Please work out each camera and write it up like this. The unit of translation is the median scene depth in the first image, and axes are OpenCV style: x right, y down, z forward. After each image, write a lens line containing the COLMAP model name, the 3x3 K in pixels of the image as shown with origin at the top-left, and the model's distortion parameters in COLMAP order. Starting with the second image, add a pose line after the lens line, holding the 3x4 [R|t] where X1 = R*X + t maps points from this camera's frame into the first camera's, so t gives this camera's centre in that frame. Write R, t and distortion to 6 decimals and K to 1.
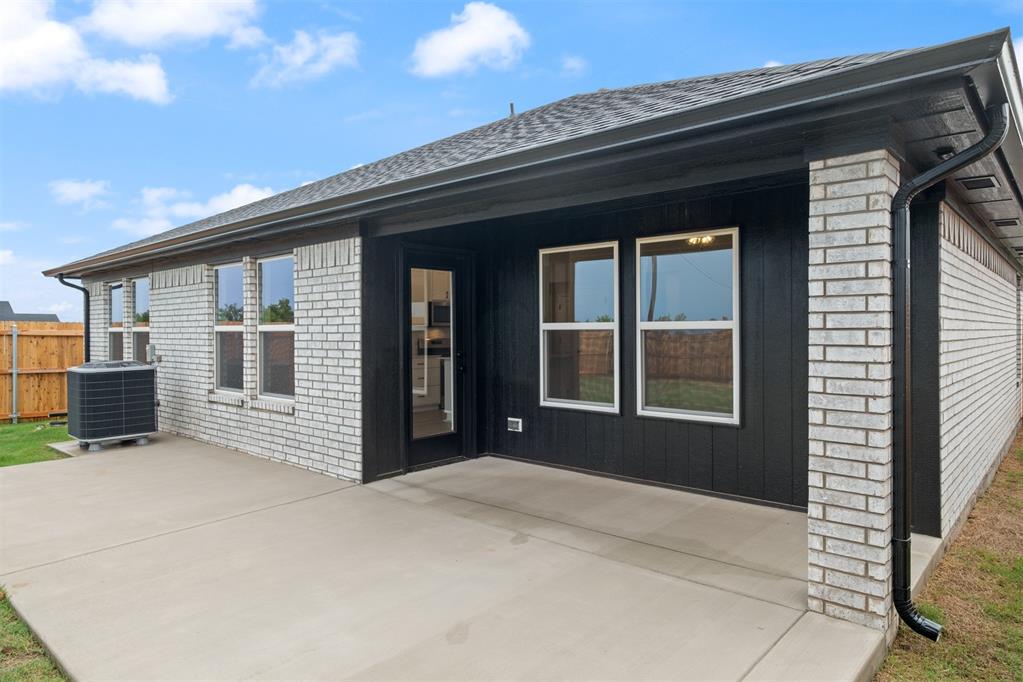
lens RADIAL K [[634.4, 0, 511.5], [0, 634.4, 341.0], [0, 0, 1]] dist [0.001058, 0.001563]
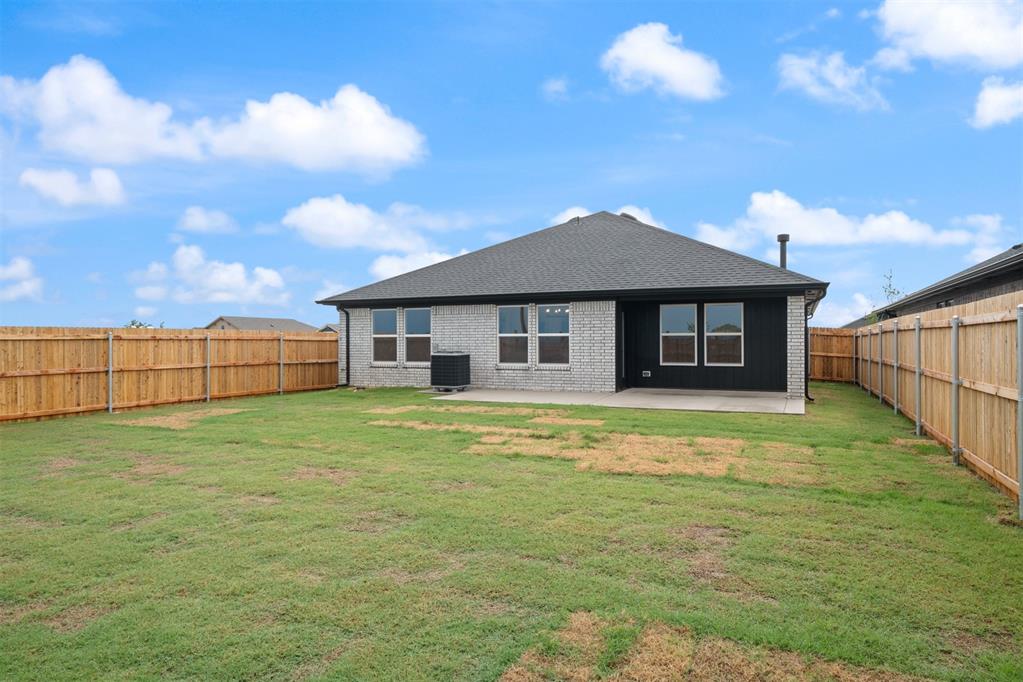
lens RADIAL K [[634.4, 0, 511.5], [0, 634.4, 341.0], [0, 0, 1]] dist [0.001058, 0.001563]
pose [[0.956161, 0.000341, 0.292840, -1.407824], [0.004520, 0.999863, -0.015922, 0.045970], [-0.292806, 0.016548, 0.956029, -1.402733]]
